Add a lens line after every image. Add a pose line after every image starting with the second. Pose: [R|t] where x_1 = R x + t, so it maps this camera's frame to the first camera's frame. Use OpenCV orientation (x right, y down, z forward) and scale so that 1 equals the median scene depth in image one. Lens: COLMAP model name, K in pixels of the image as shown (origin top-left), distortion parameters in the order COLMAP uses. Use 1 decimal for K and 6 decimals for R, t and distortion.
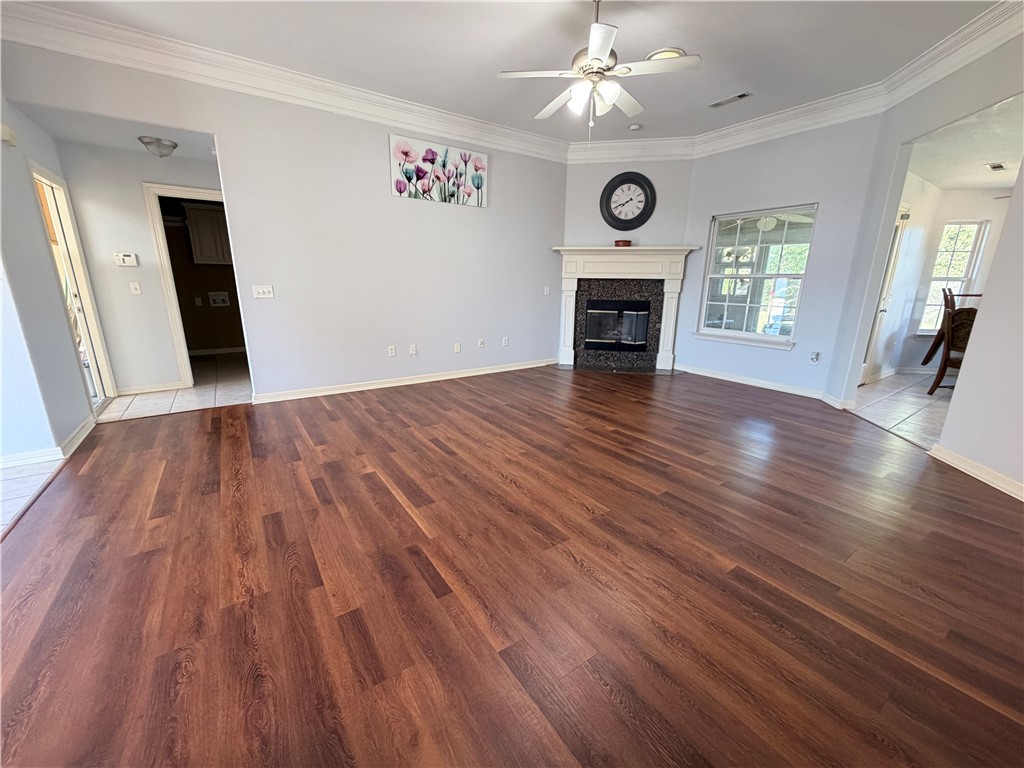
lens RADIAL K [[408.2, 0, 512.0], [0, 408.2, 384.0], [0, 0, 1]] dist [-0.000677, 0.000101]
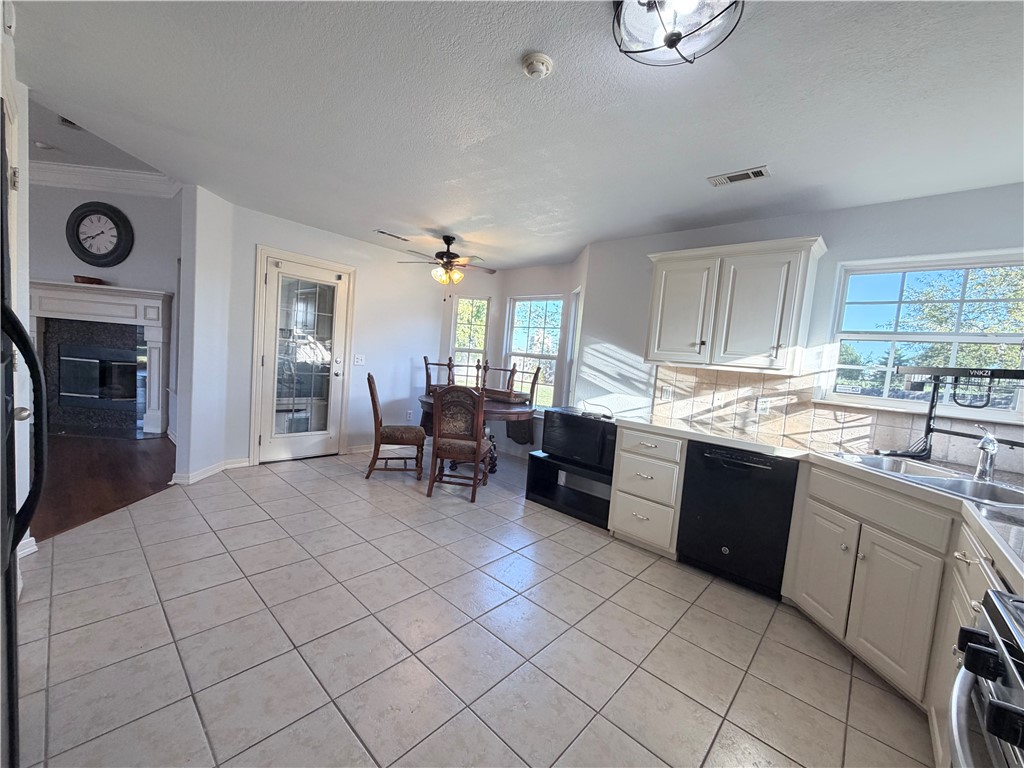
lens RADIAL K [[408.2, 0, 512.0], [0, 408.2, 384.0], [0, 0, 1]] dist [-0.000677, 0.000101]
pose [[0.971130, 0.056814, 0.231686, 1.593117], [-0.016599, 0.984965, -0.171953, -0.005433], [-0.237972, 0.163143, 0.957473, 0.036226]]
